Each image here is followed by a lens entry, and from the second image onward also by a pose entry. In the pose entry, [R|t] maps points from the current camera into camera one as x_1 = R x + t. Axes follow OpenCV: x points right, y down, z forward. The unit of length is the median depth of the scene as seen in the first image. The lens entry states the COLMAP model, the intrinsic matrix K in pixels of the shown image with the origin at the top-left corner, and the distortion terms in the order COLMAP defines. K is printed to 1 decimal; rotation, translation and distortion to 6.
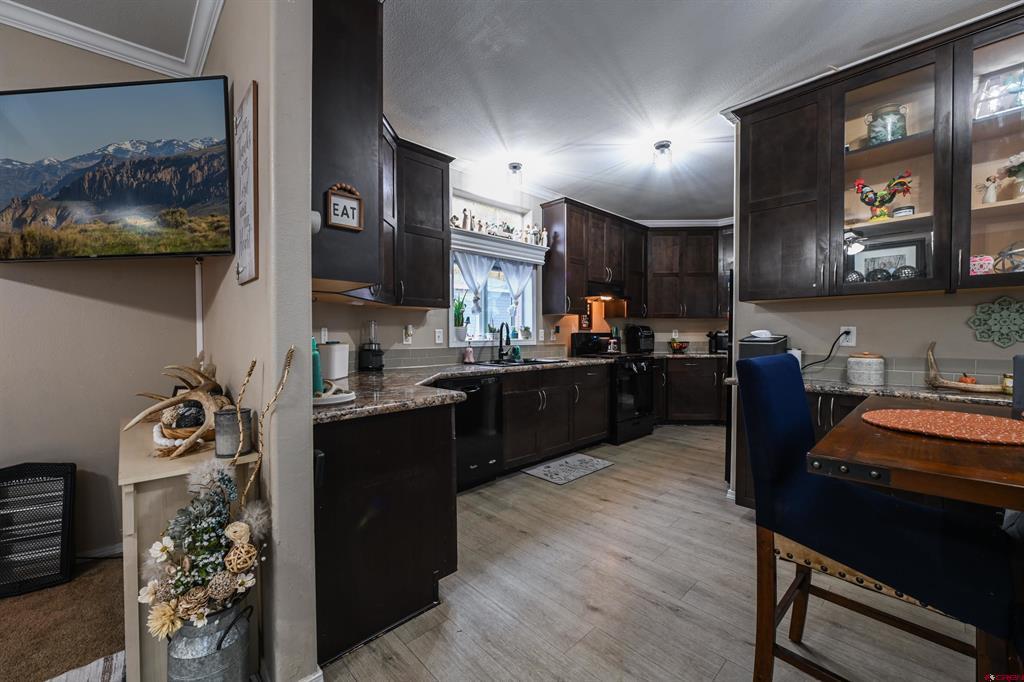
lens RADIAL K [[404.6, 0, 512.2], [0, 404.6, 342.4], [0, 0, 1]] dist [-0.009322, -0.000030]
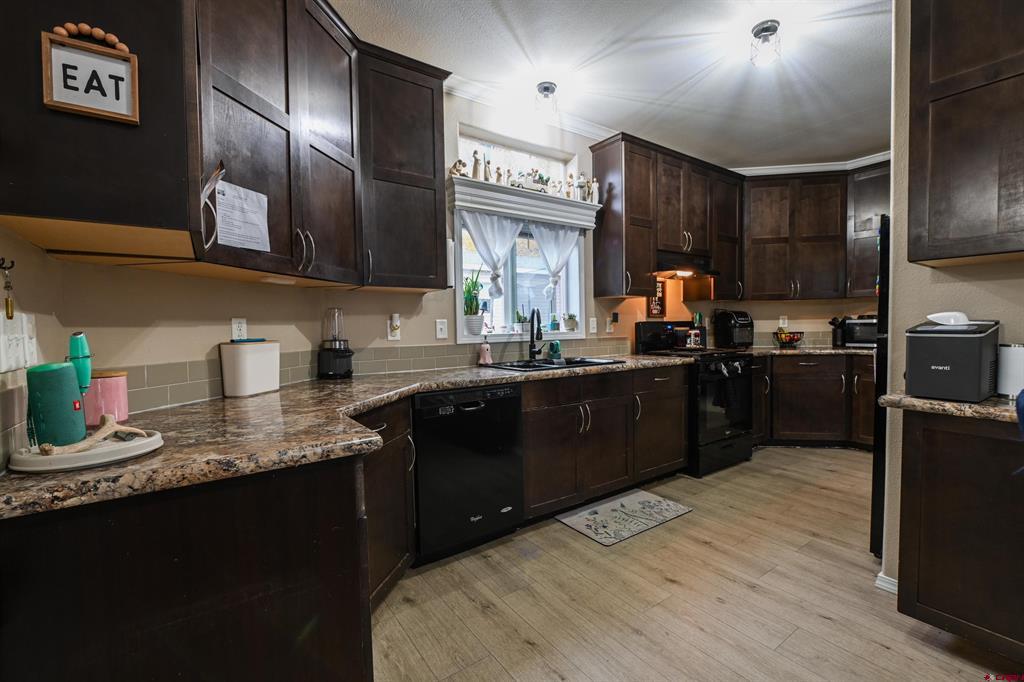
lens RADIAL K [[445.1, 0, 535.5], [0, 445.1, 342.9], [0, 0, 1]] dist [-0.009344, -0.000204]
pose [[0.992761, -0.007664, -0.119859, 0.080992], [0.010067, 0.999760, 0.019455, -0.003541], [0.119681, -0.020521, 0.992600, 0.223599]]
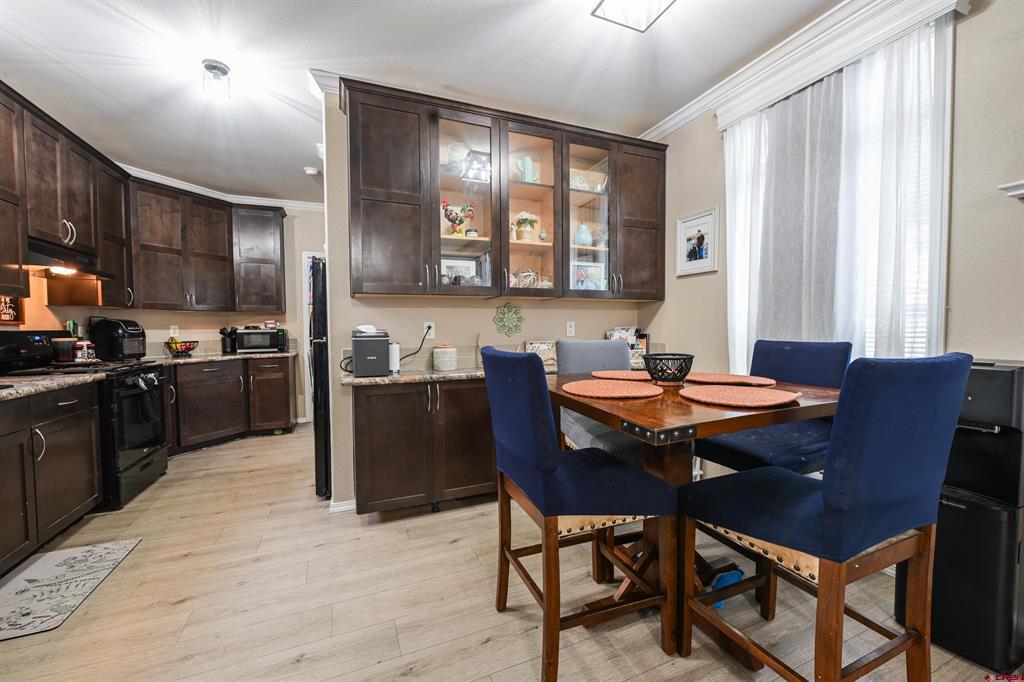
lens RADIAL K [[404.6, 0, 512.2], [0, 404.6, 342.4], [0, 0, 1]] dist [-0.009322, -0.000030]
pose [[0.347744, -0.036796, 0.936867, -0.120699], [0.029325, 0.999168, 0.028358, -0.004569], [-0.937131, 0.017613, 0.348534, 0.245863]]
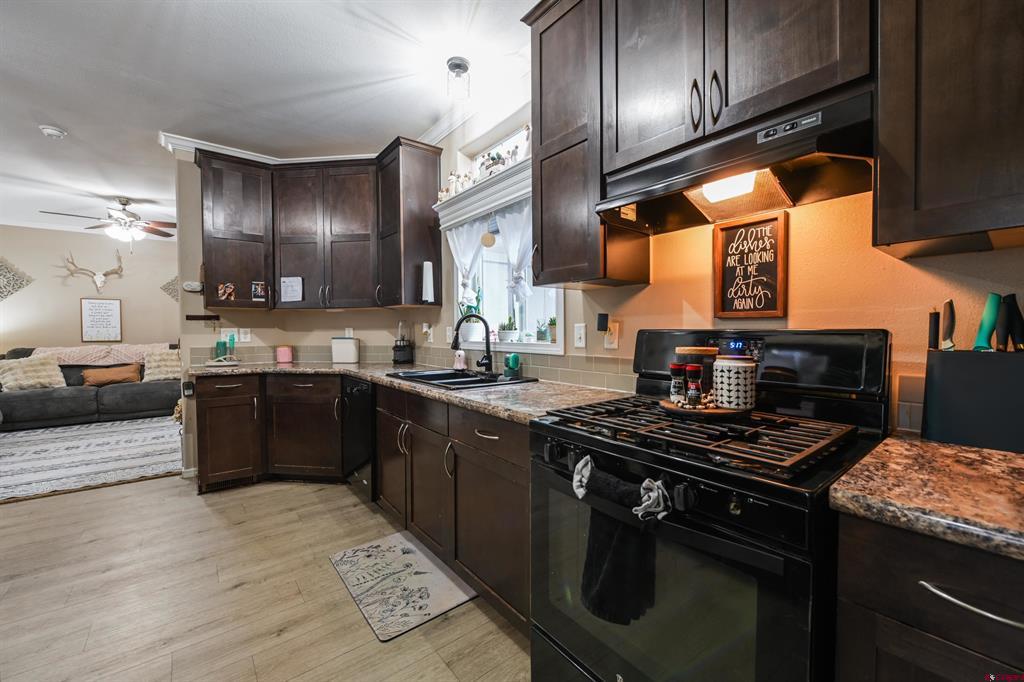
lens RADIAL K [[404.6, 0, 512.2], [0, 404.6, 342.4], [0, 0, 1]] dist [-0.009322, -0.000030]
pose [[-0.082819, 0.032943, -0.996020, 0.664878], [-0.015517, 0.999290, 0.034341, -0.030018], [0.996444, 0.018300, -0.082249, 1.191879]]
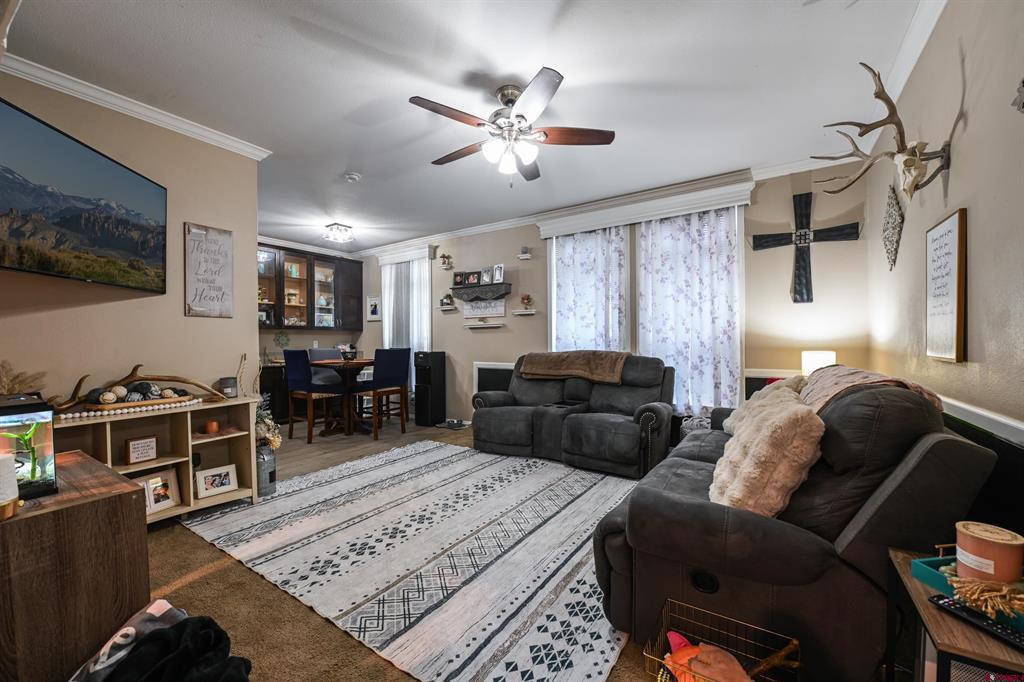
lens RADIAL K [[404.6, 0, 512.2], [0, 404.6, 342.4], [0, 0, 1]] dist [-0.009322, -0.000030]
pose [[-0.238140, 0.004289, 0.971221, -1.216426], [0.031597, 0.999495, 0.003334, 0.007495], [-0.970717, 0.031481, -0.238155, 0.008854]]
